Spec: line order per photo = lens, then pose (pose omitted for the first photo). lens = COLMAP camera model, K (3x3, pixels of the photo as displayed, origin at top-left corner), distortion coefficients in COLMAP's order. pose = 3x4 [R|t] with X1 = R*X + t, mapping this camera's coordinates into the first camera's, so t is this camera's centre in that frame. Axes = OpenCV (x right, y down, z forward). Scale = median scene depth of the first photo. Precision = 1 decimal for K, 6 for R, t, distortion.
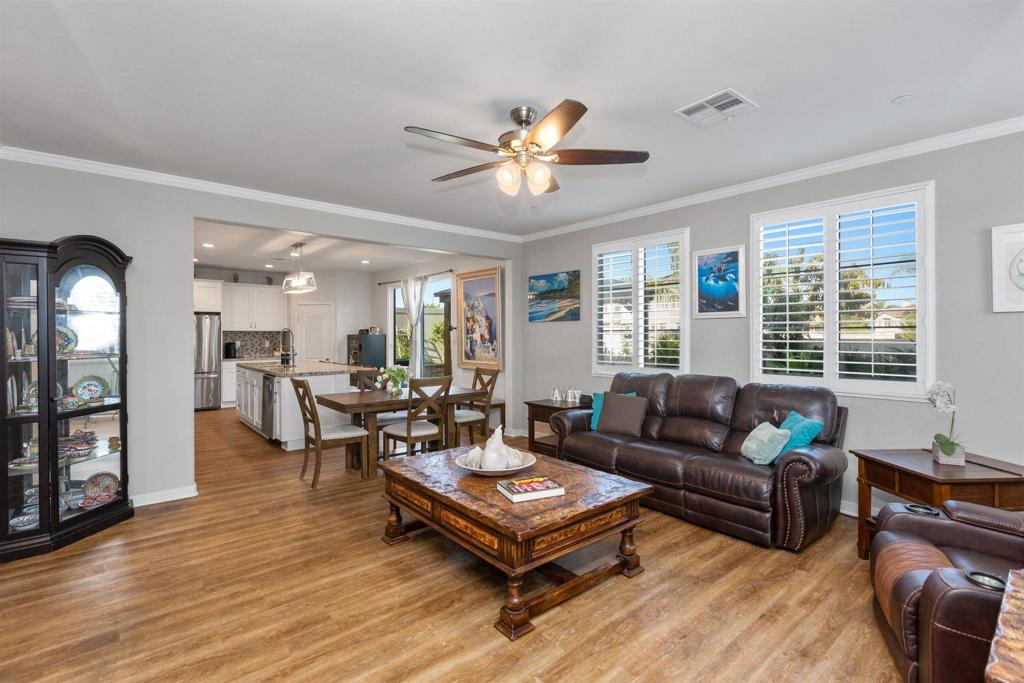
lens RADIAL K [[479.4, 0, 516.9], [0, 479.4, 333.2], [0, 0, 1]] dist [0.001043, 0.000192]
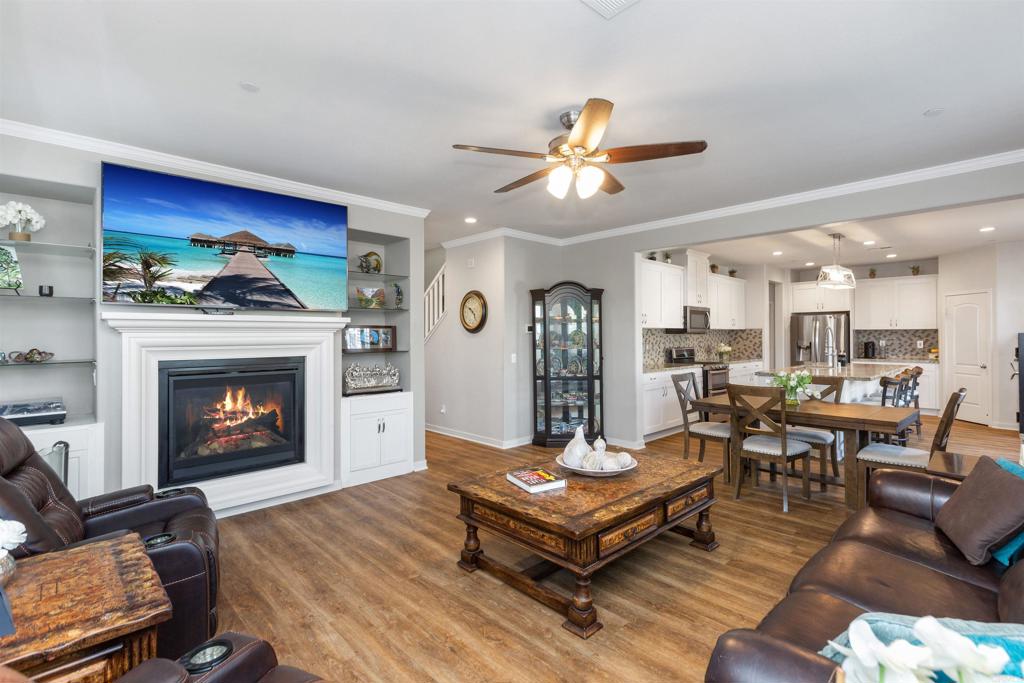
lens RADIAL K [[472.2, 0, 510.0], [0, 472.2, 332.5], [0, 0, 1]] dist [-0.000475, -0.000574]
pose [[0.050469, -0.005335, -0.998711, 0.468921], [0.009184, 0.999946, -0.004878, -0.001584], [0.998683, -0.008926, 0.050516, 0.383695]]
